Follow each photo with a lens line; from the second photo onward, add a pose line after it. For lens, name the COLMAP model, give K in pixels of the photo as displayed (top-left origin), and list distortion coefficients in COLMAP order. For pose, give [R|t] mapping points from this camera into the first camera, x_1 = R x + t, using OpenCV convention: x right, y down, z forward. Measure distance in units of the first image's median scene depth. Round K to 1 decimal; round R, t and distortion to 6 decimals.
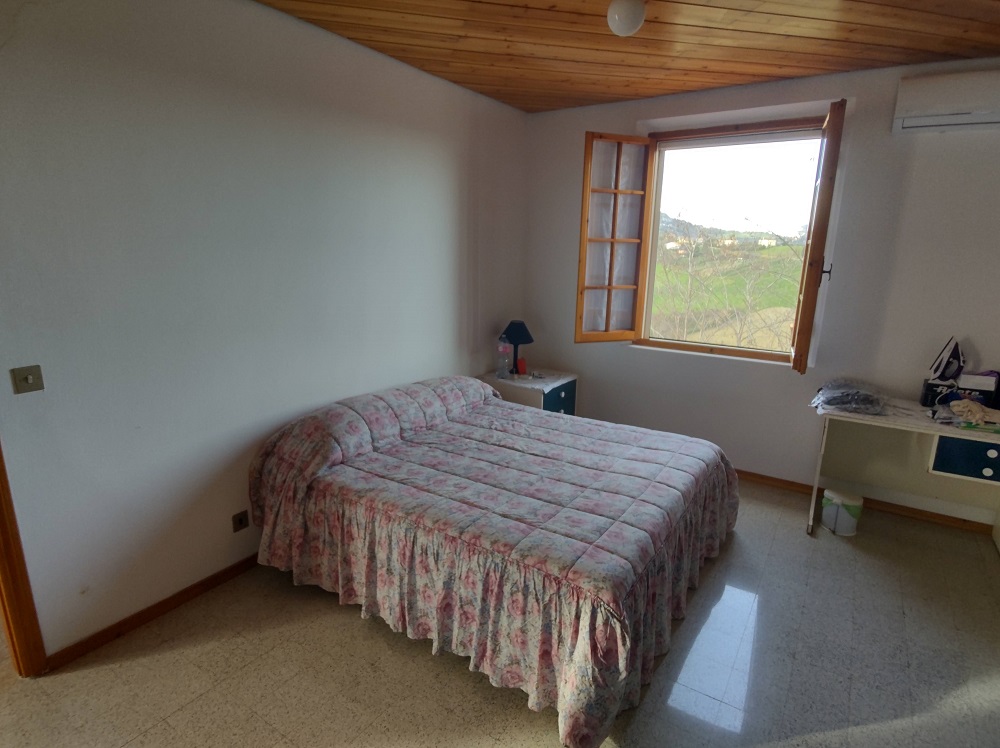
lens RADIAL K [[539.2, 0, 506.0], [0, 539.2, 377.8], [0, 0, 1]] dist [-0.001704, -0.000928]
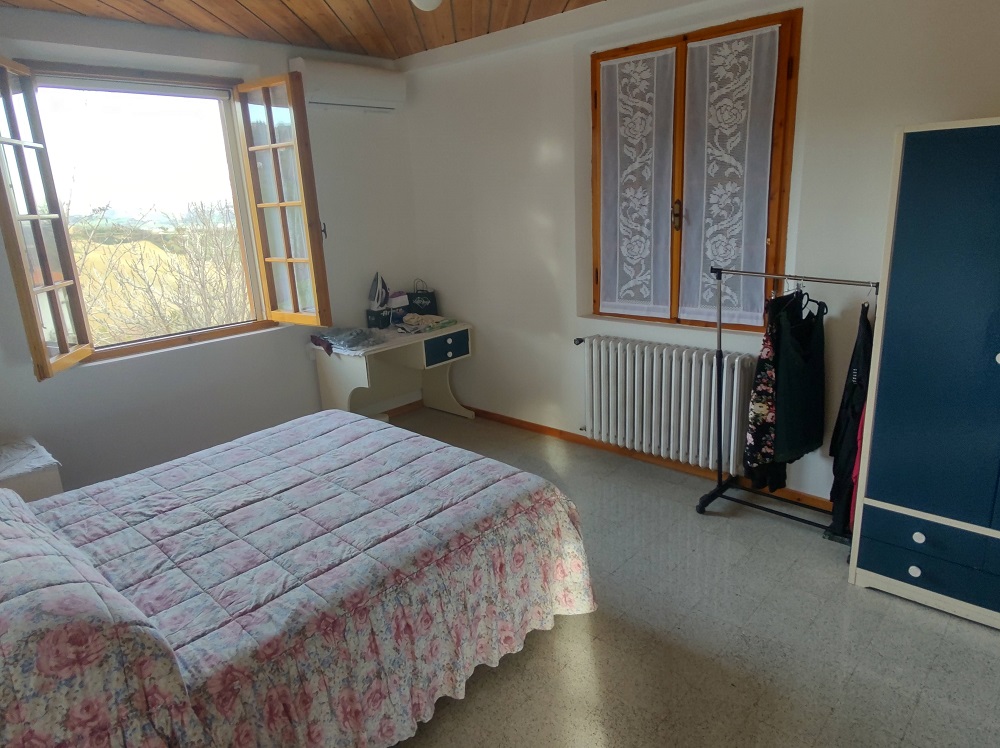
lens RADIAL K [[642.5, 0, 499.9], [0, 642.5, 372.8], [0, 0, 1]] dist [0.002415, 0.000021]
pose [[0.170590, -0.287453, 0.942481, -0.753232], [0.285411, 0.929911, 0.231960, -0.146946], [-0.943101, 0.229424, 0.240676, 0.474615]]
